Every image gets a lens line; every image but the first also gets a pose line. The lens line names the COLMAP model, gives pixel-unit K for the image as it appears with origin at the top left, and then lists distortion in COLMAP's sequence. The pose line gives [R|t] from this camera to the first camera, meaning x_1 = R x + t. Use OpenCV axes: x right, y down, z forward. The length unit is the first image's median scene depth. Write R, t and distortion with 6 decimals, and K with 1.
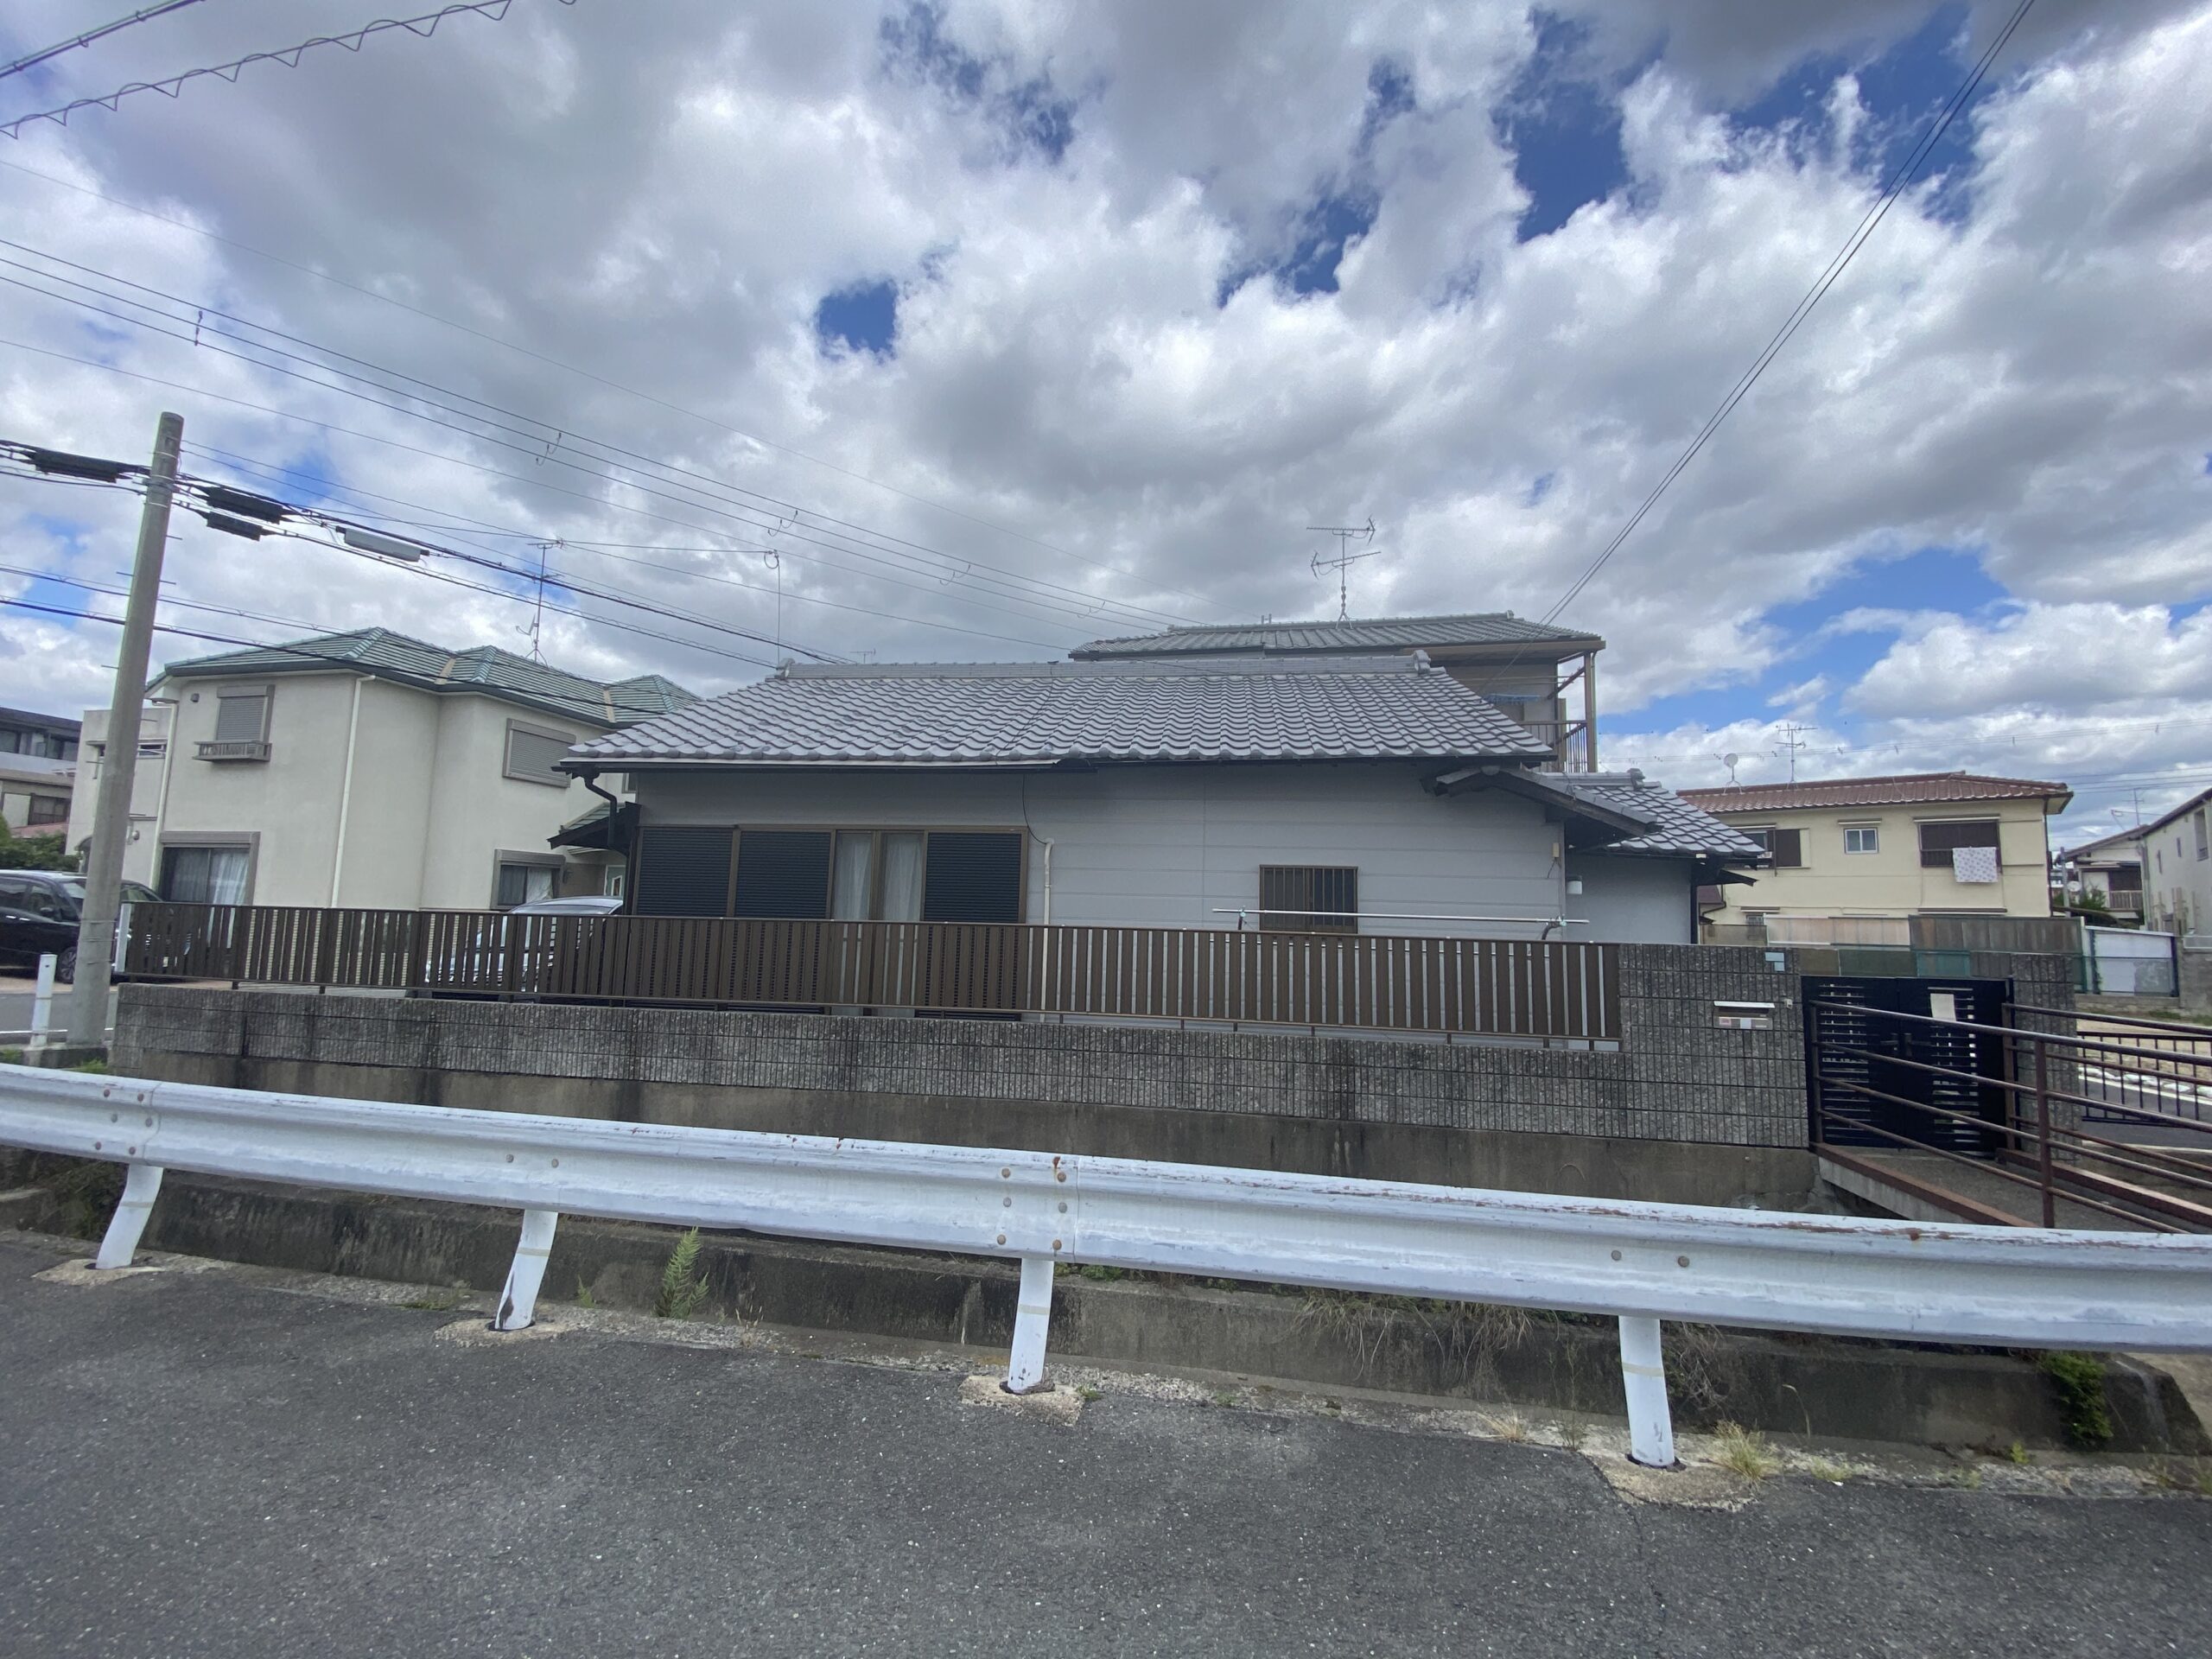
lens RADIAL K [[875.9, 0, 1106.0], [0, 875.9, 829.5], [0, 0, 1]] dist [0.014382, -0.017801]
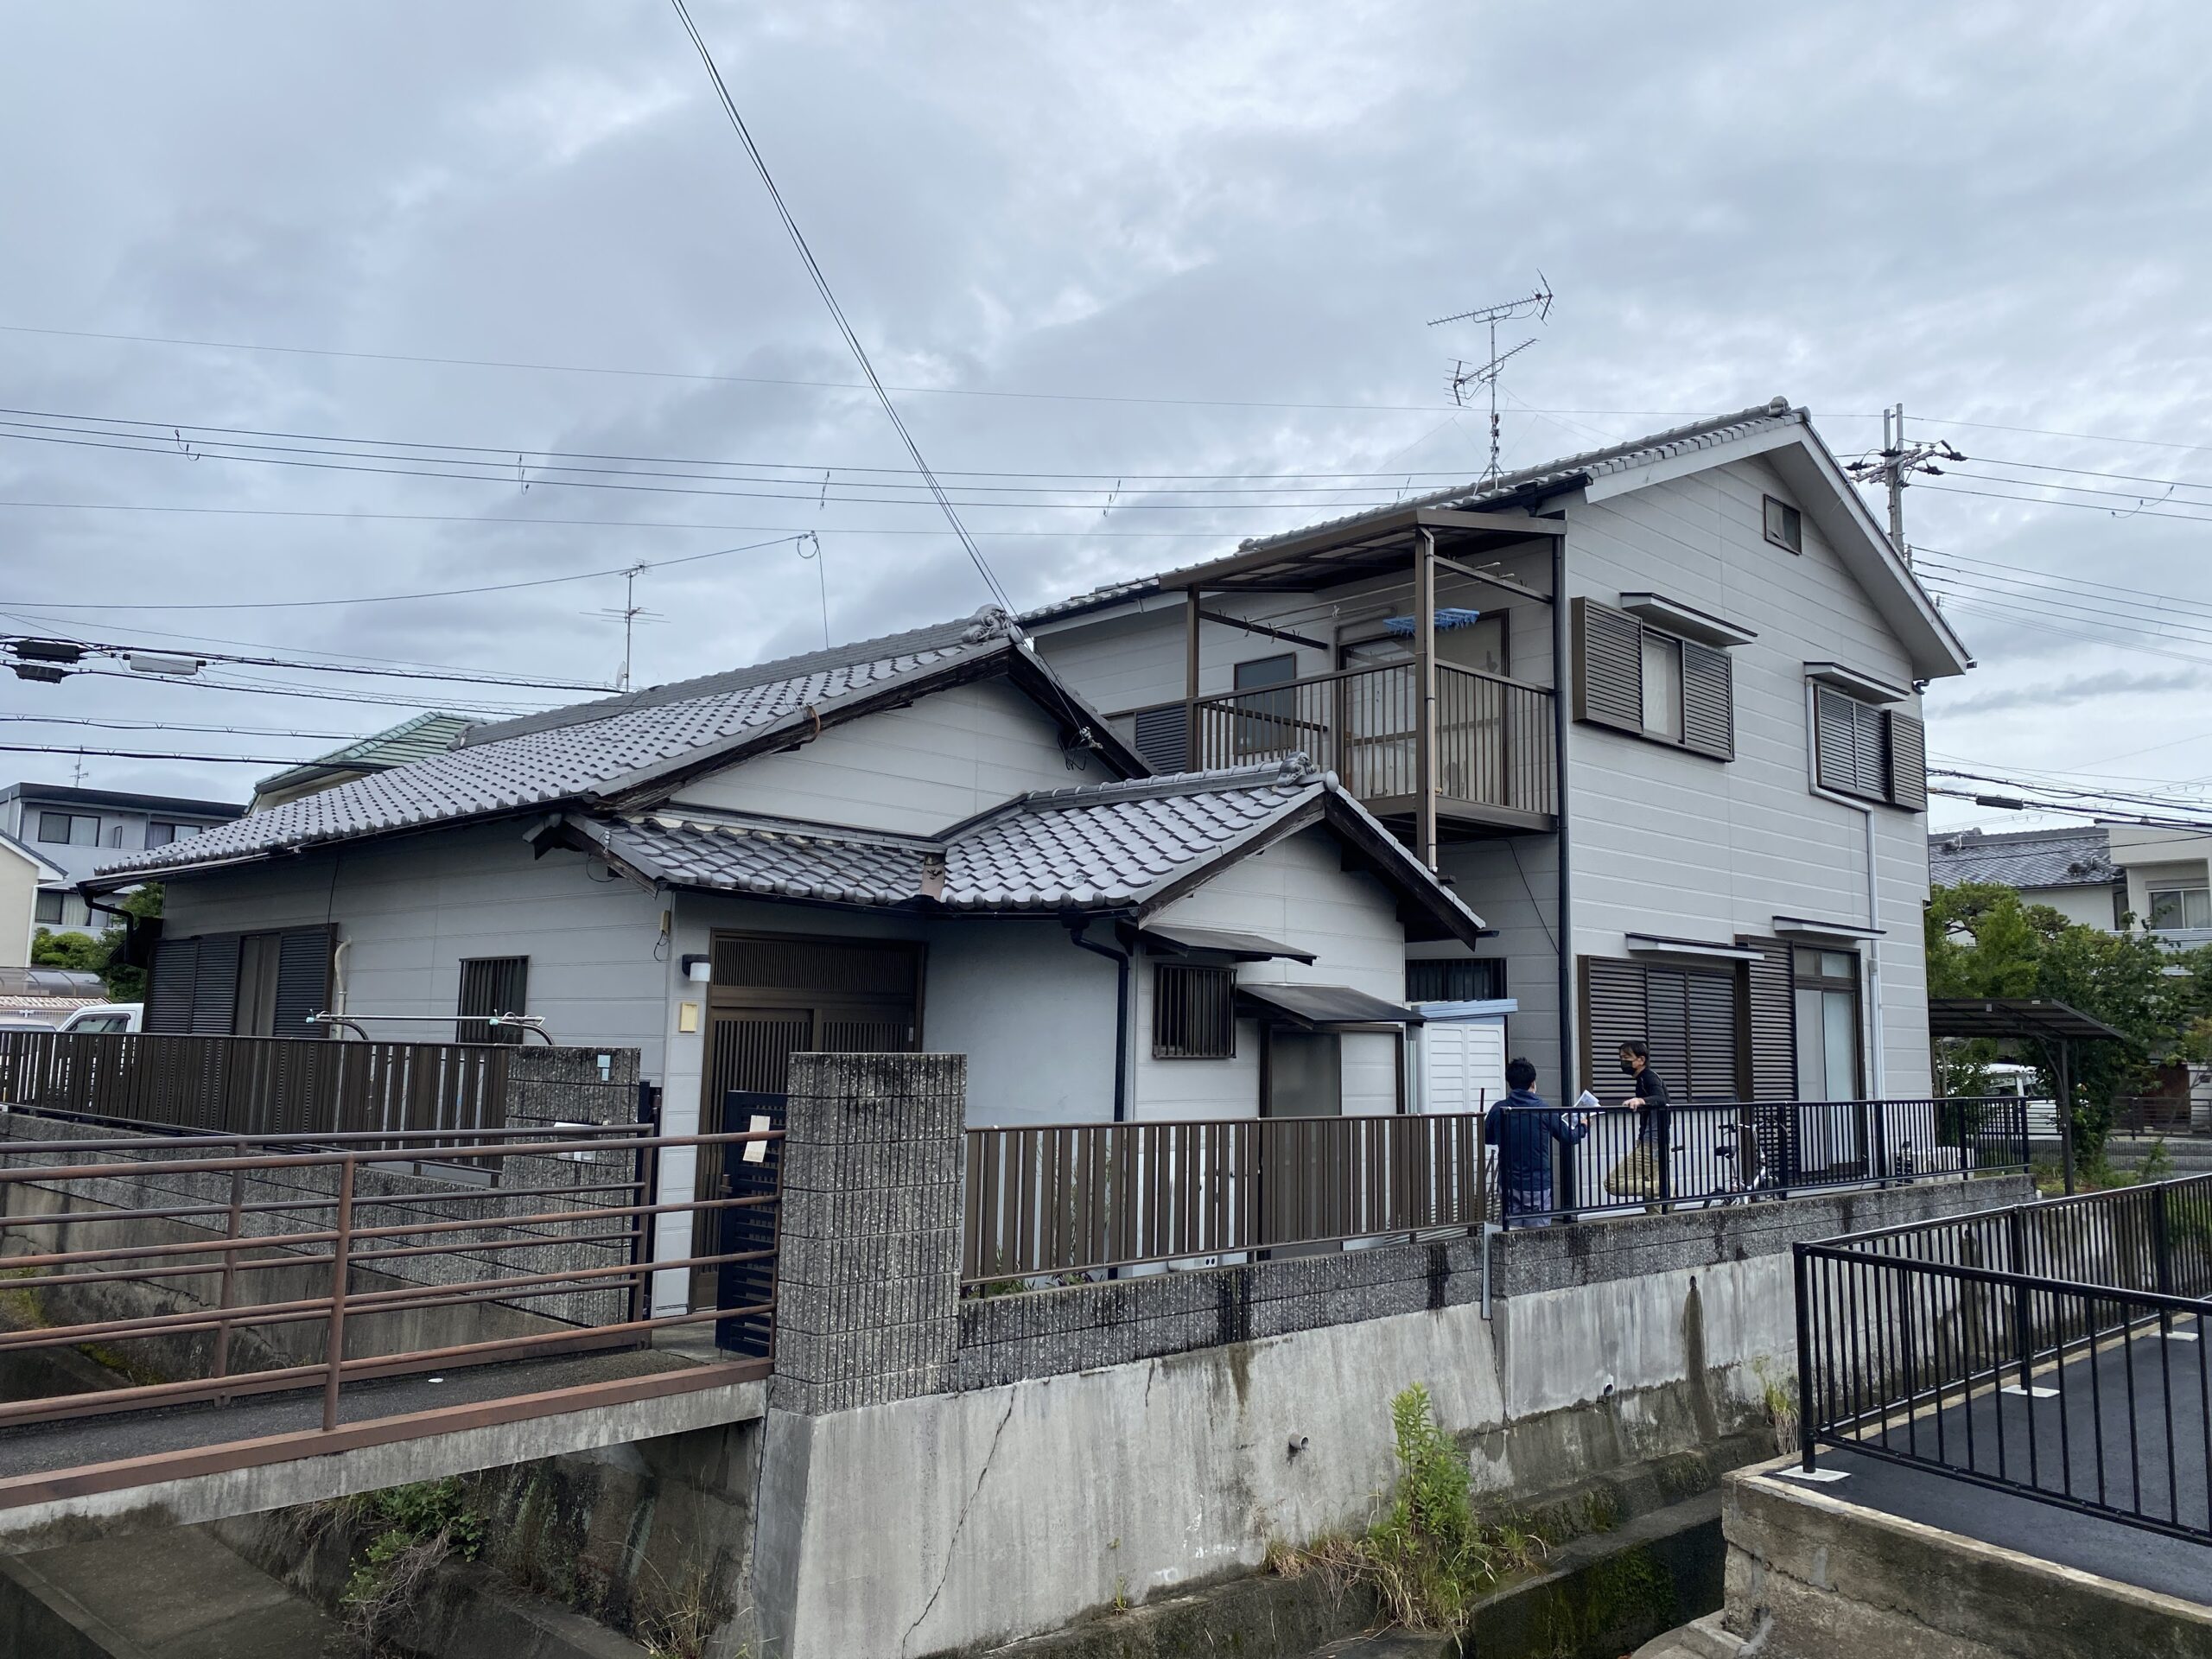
lens RADIAL K [[1676.3, 0, 1106.0], [0, 1676.3, 829.5], [0, 0, 1]] dist [-0.003777, -0.003524]
pose [[0.821151, -0.081643, -0.564841, 1.525176], [0.055809, 0.996458, -0.062897, 0.052959], [0.567976, 0.020125, 0.822799, 0.082160]]
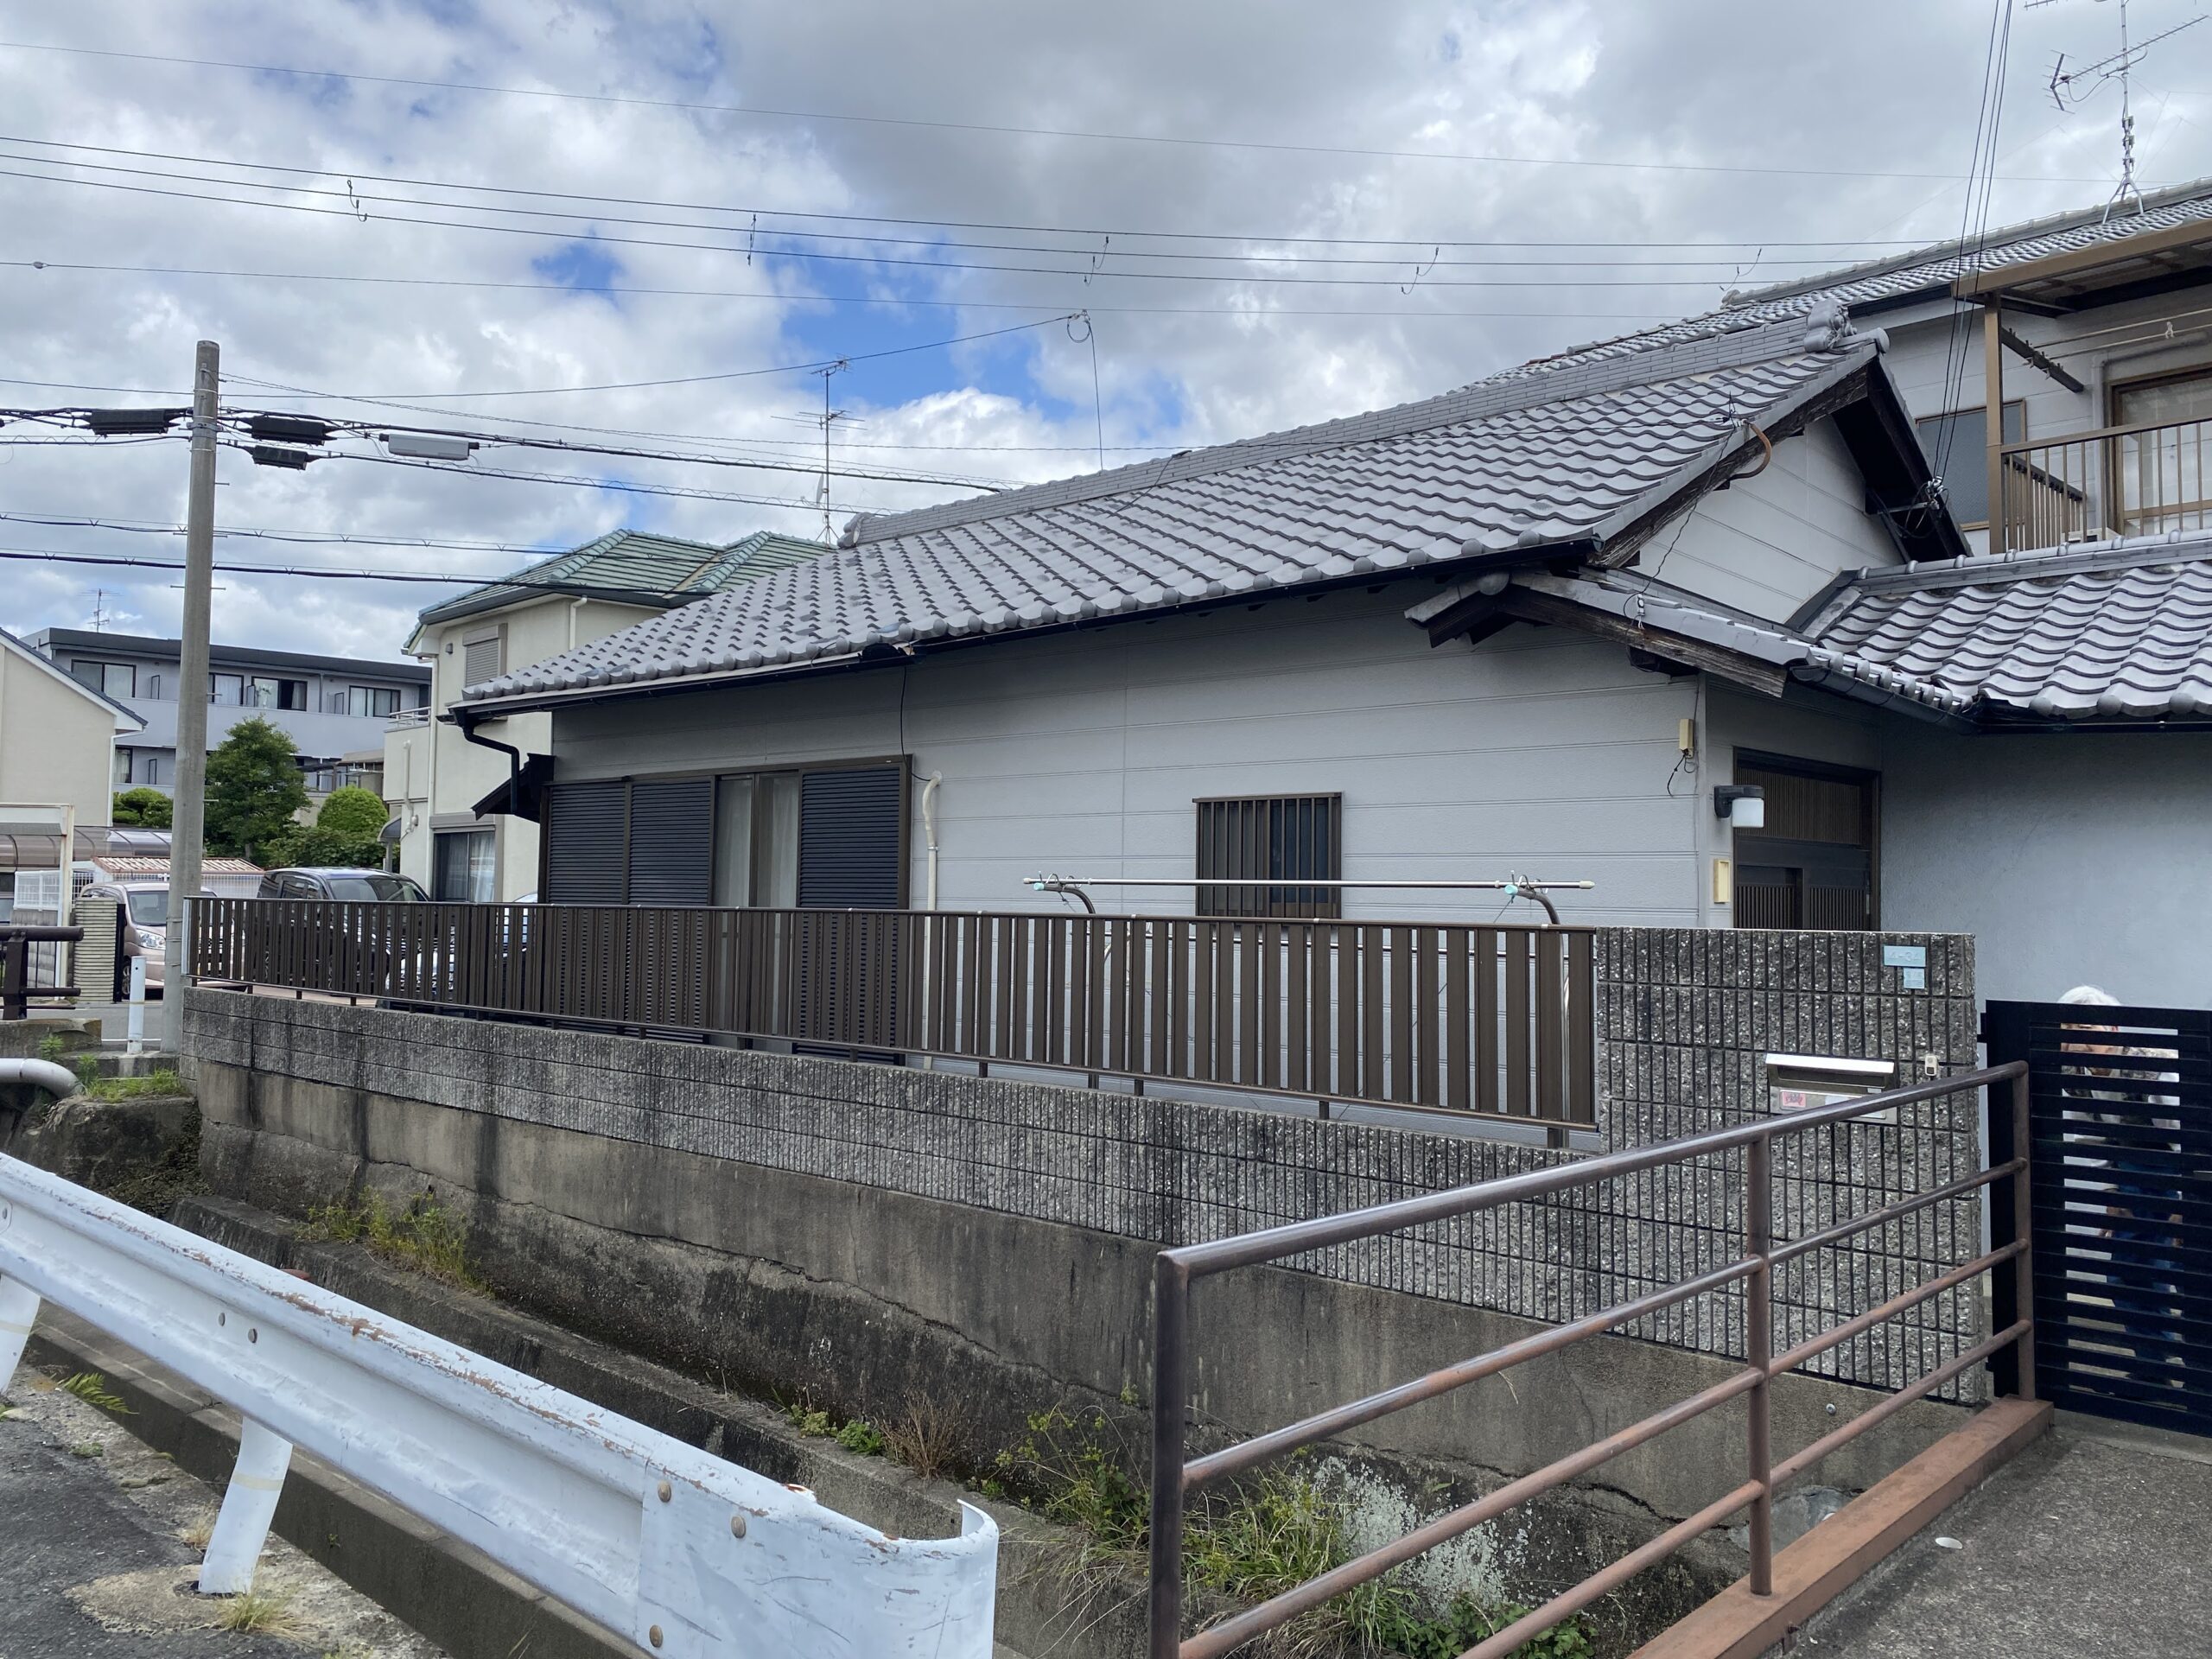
lens RADIAL K [[1678.1, 0, 1110.1], [0, 1678.1, 820.3], [0, 0, 1]] dist [0.000060, -0.004551]
pose [[0.830700, -0.040952, -0.555211, 0.725196], [0.062495, 0.997847, 0.019904, 0.030533], [0.553201, -0.051232, 0.831471, 0.083362]]
